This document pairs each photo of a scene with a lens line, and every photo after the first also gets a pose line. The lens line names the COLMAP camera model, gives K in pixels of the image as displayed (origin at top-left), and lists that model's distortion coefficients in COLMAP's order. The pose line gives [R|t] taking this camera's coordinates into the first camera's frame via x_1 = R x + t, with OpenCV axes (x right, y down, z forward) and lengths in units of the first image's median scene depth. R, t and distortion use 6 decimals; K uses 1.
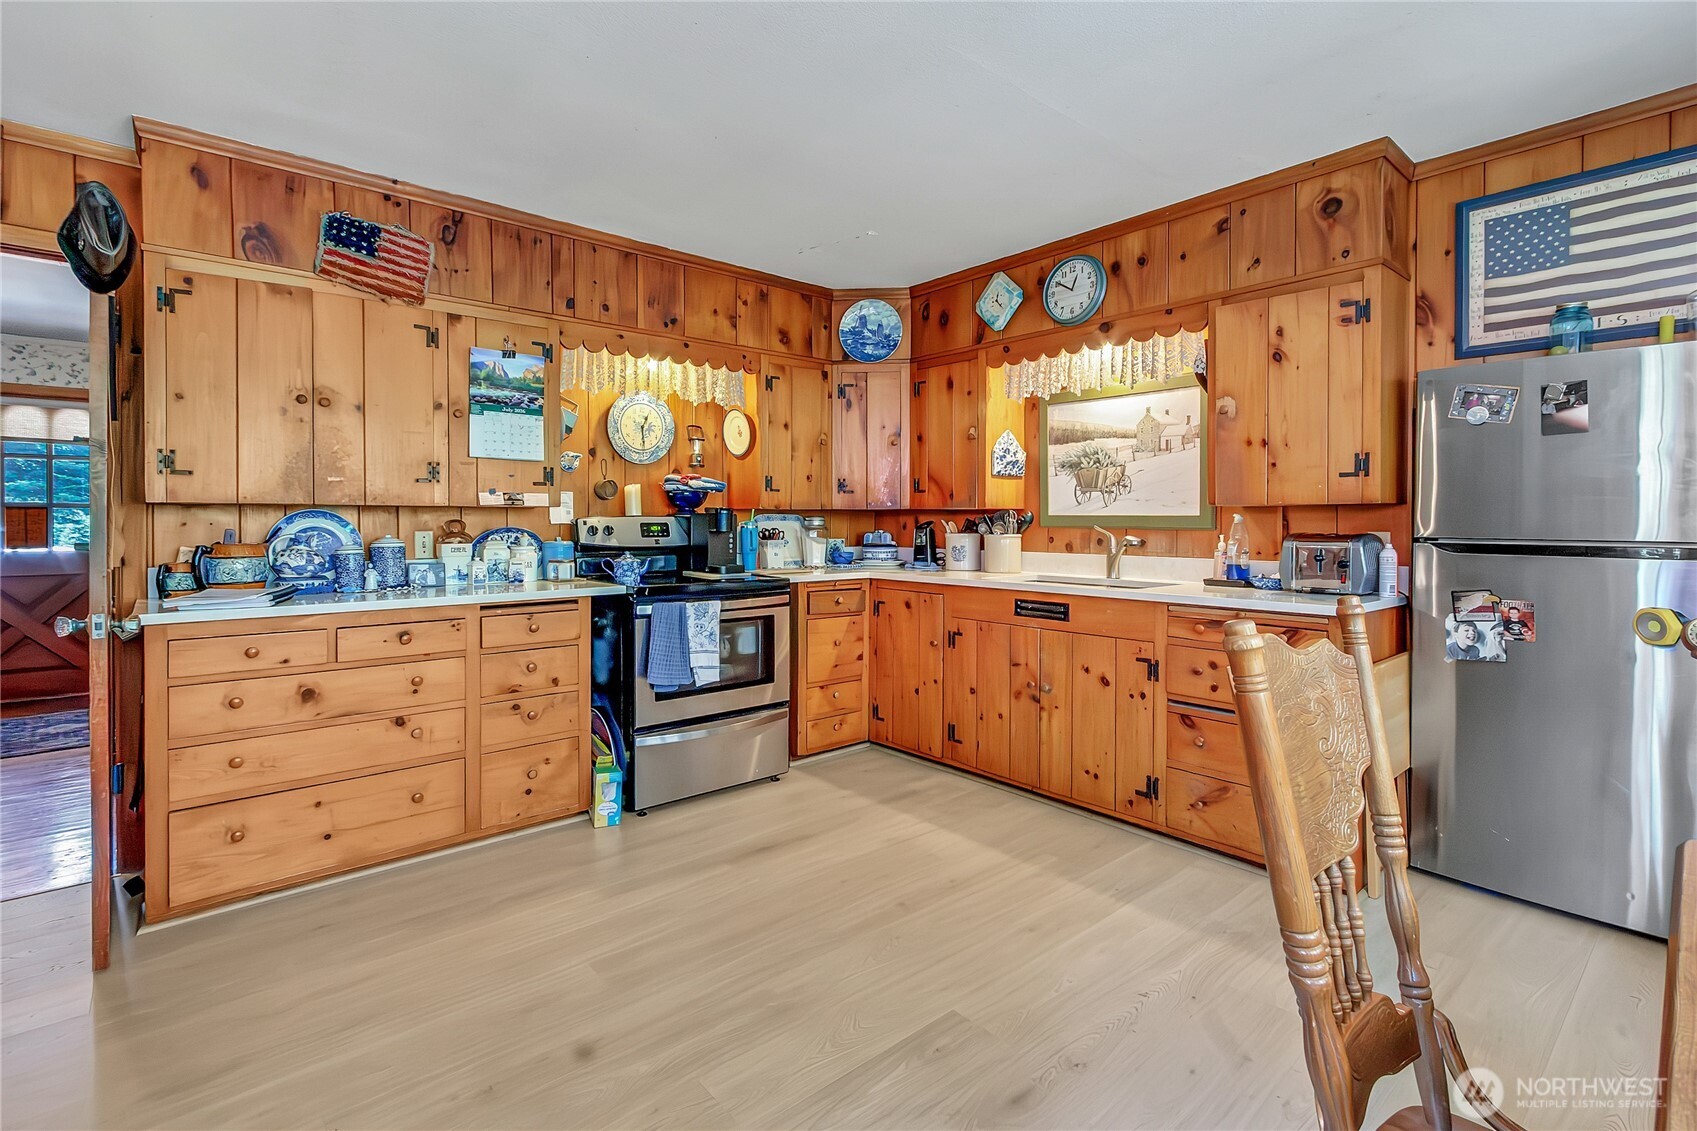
lens RADIAL K [[785.6, 0, 829.1], [0, 785.6, 528.5], [0, 0, 1]] dist [0.006400, 0.000851]
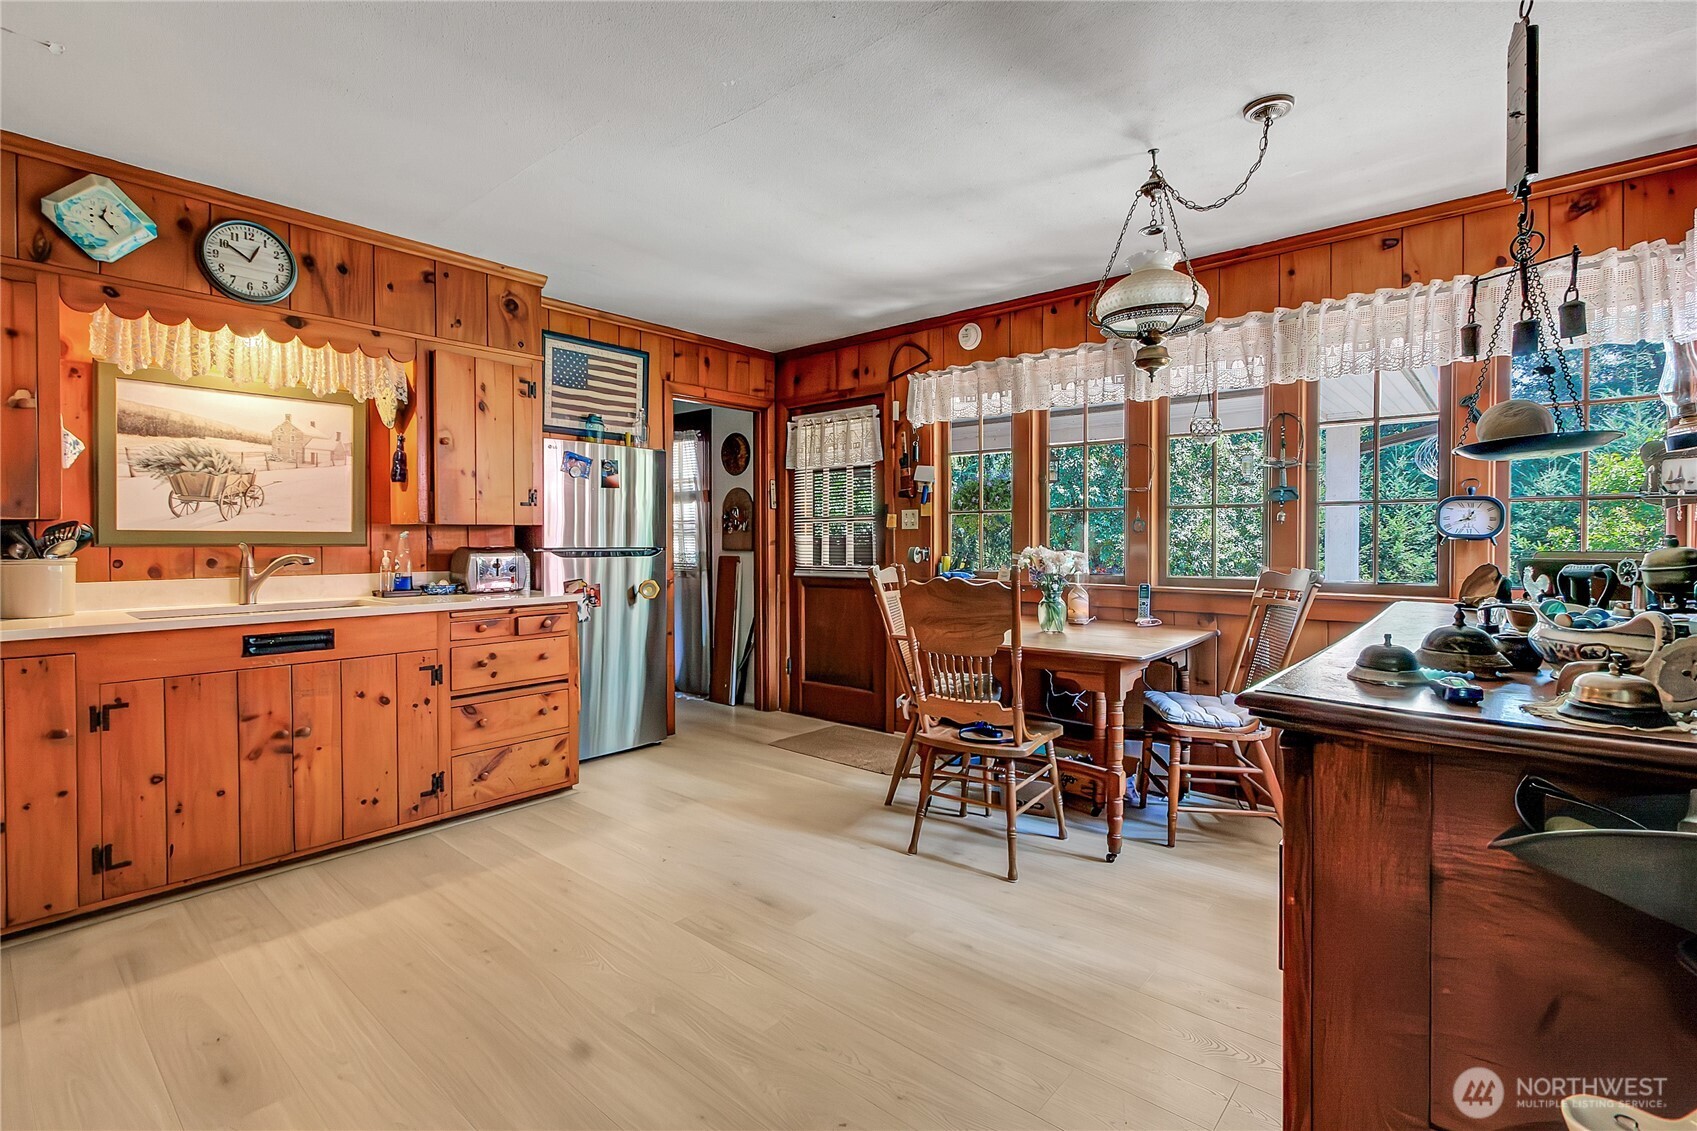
lens RADIAL K [[785.6, 0, 845.4], [0, 785.6, 548.2], [0, 0, 1]] dist [0.006400, 0.000851]
pose [[-0.158953, -0.016517, 0.987148, -0.643650], [0.009656, 0.999786, 0.018283, -0.007954], [-0.987239, 0.012438, -0.158760, 0.527373]]
